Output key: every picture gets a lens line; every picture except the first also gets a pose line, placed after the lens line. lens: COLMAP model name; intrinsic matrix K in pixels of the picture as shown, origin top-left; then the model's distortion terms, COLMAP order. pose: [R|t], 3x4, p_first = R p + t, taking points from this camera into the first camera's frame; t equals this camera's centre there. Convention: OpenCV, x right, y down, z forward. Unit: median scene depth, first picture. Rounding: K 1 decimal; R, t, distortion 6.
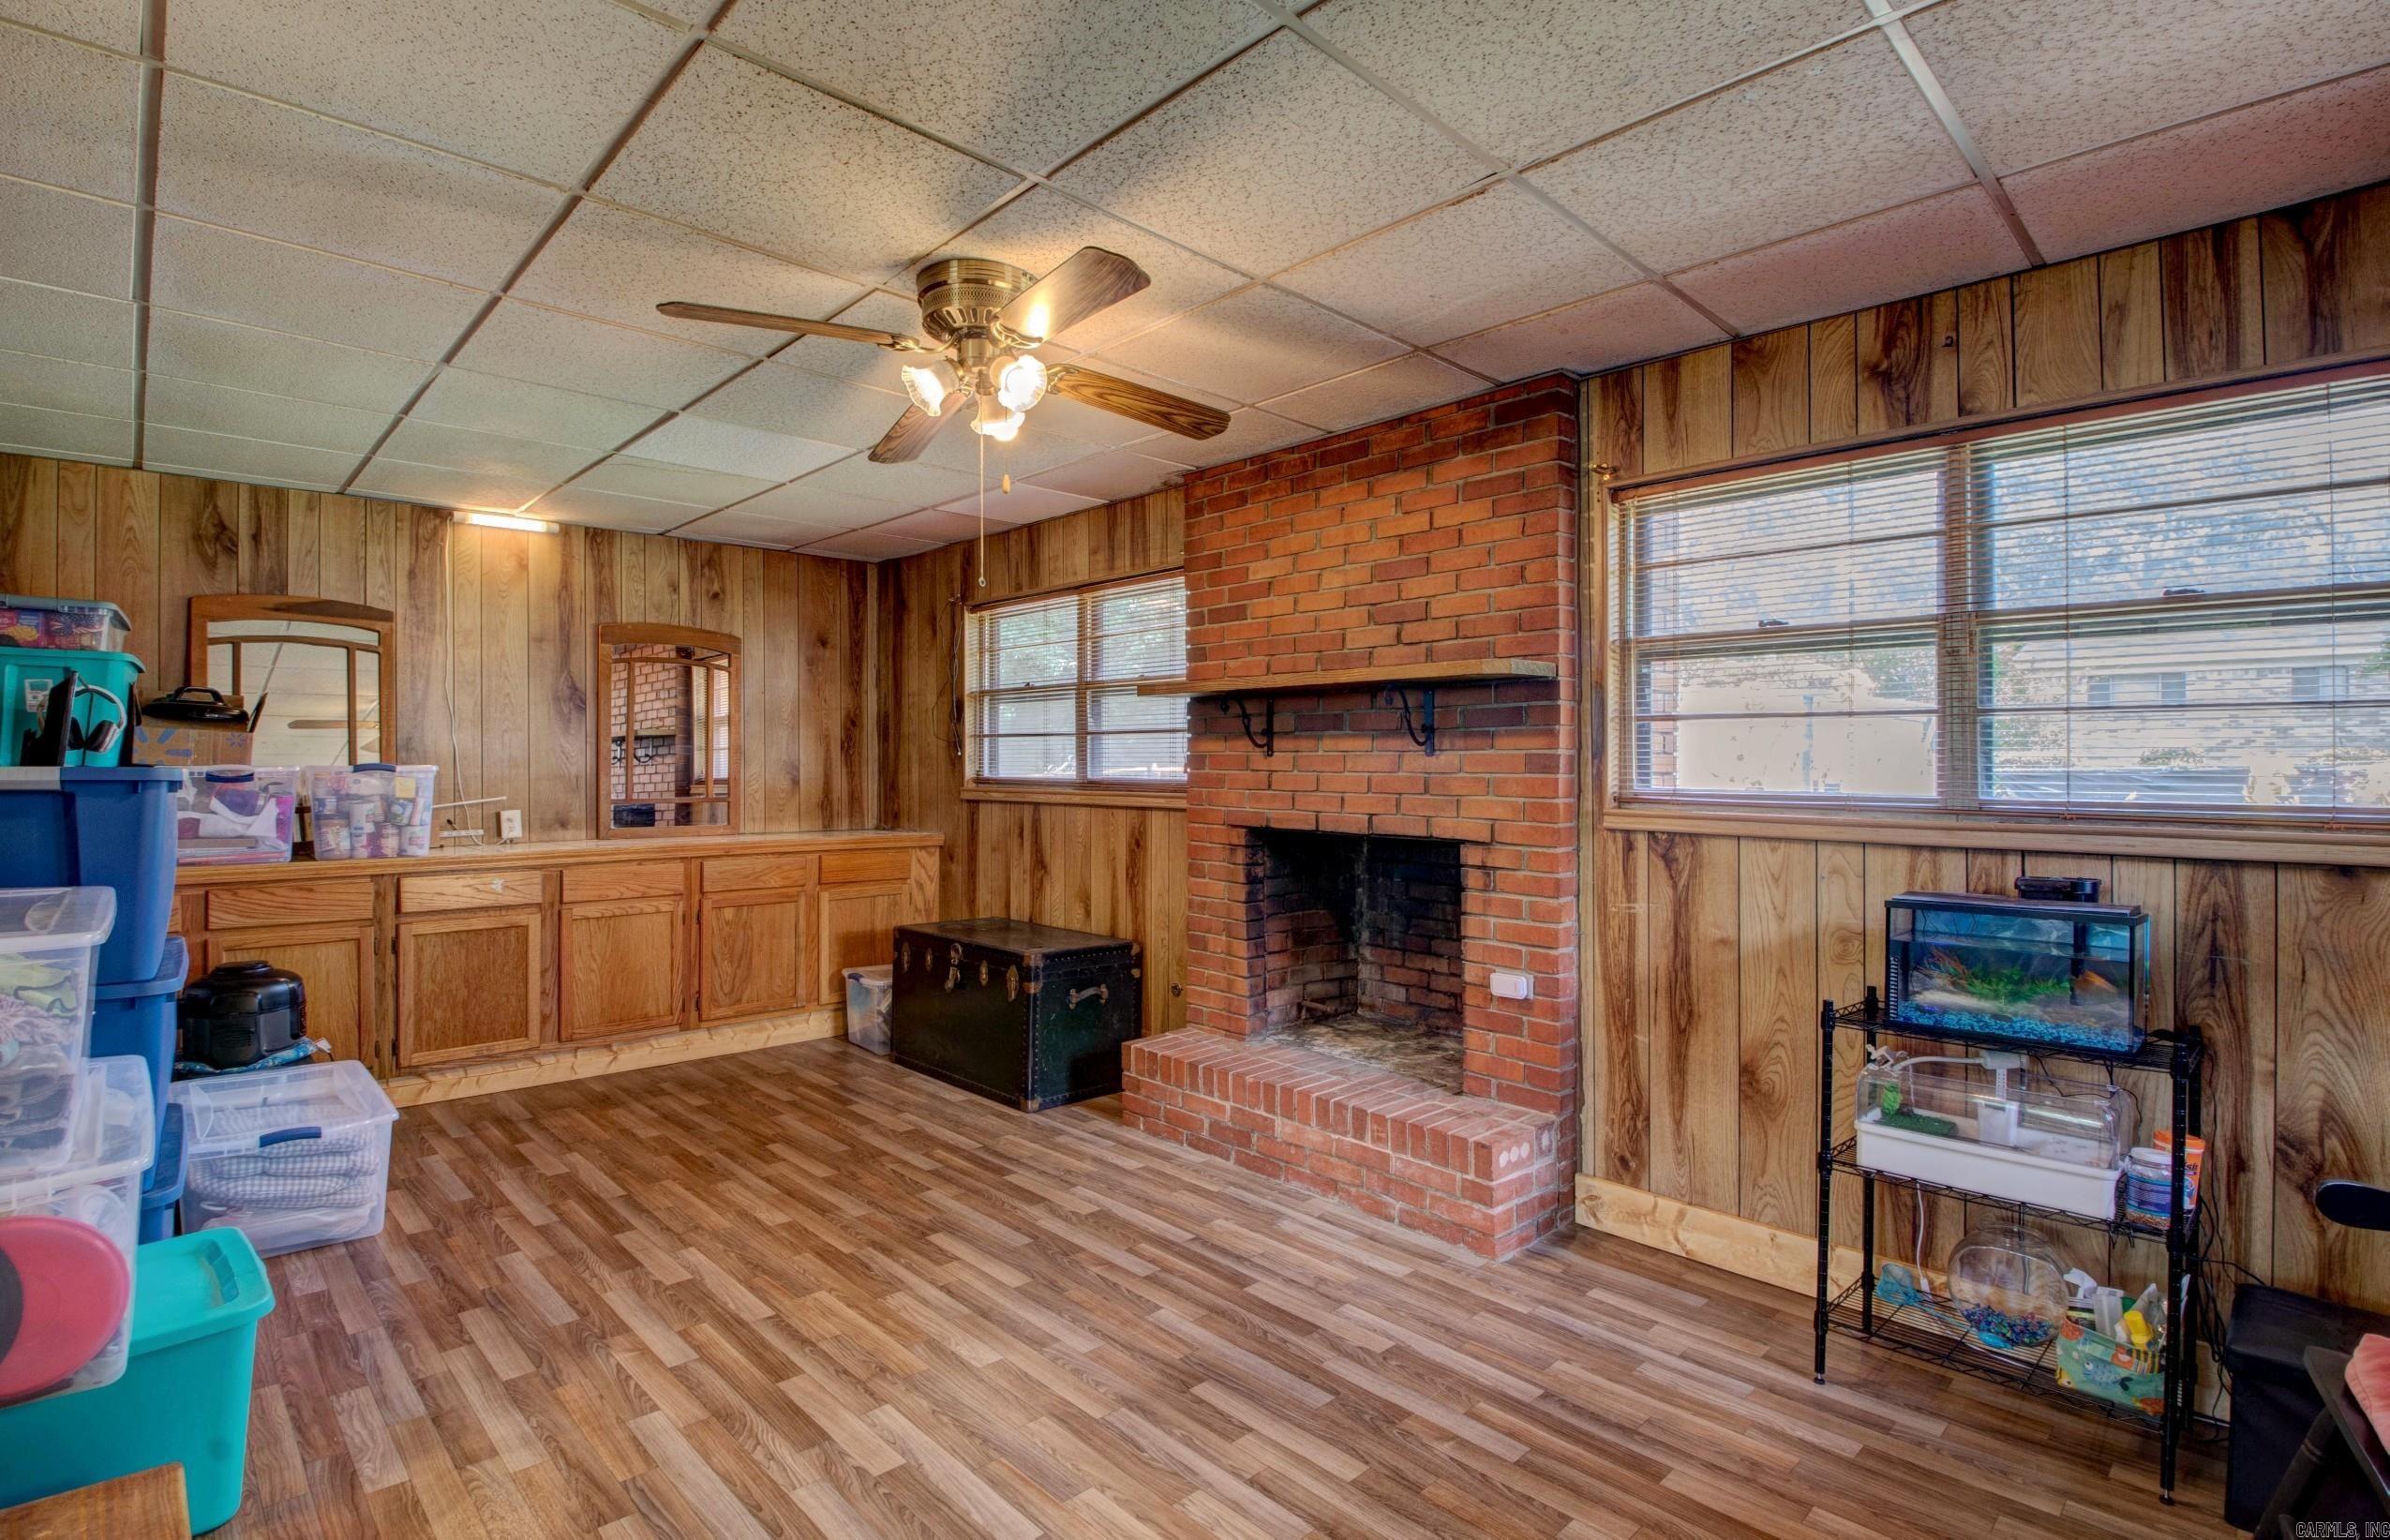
lens RADIAL K [[1111.6, 0, 1177.8], [0, 1111.6, 760.4], [0, 0, 1]] dist [0.032227, -0.051541]
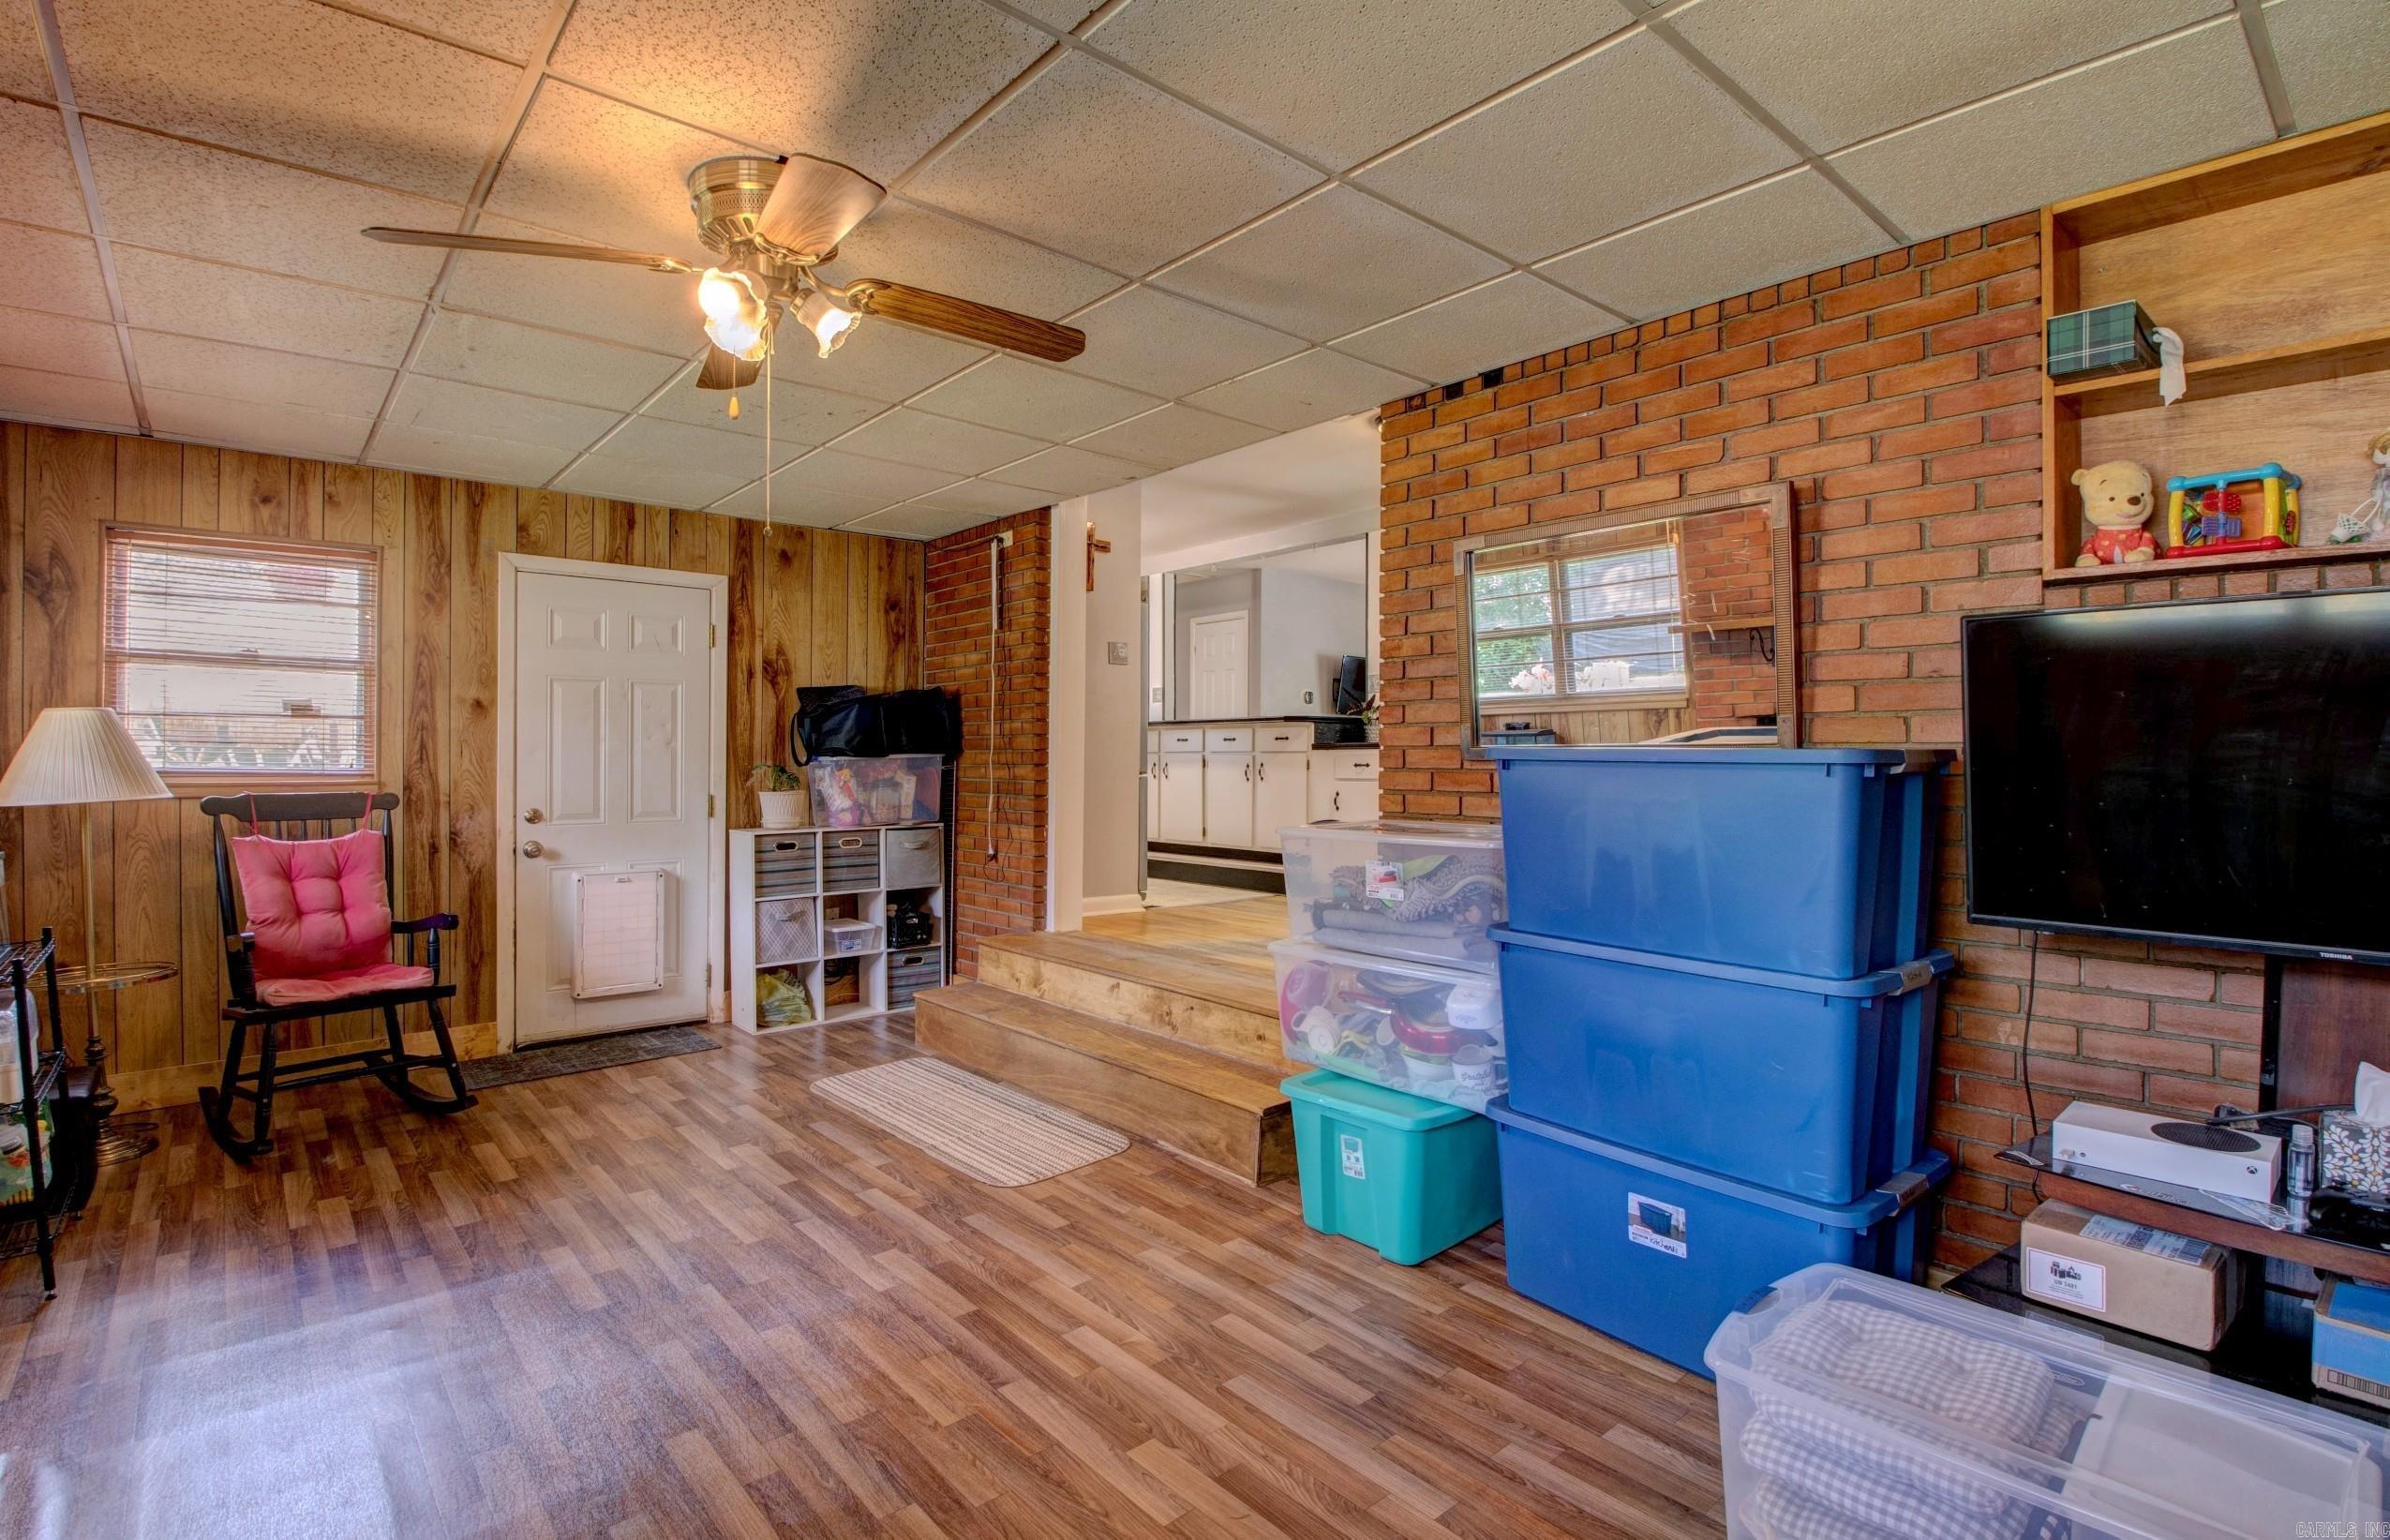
lens RADIAL K [[1111.6, 0, 1177.8], [0, 1111.6, 760.4], [0, 0, 1]] dist [0.032227, -0.051541]
pose [[-0.998790, -0.003942, 0.049015, -0.428478], [-0.003970, 0.999992, -0.000457, 0.014731], [-0.049013, -0.000651, -0.998798, 1.467257]]
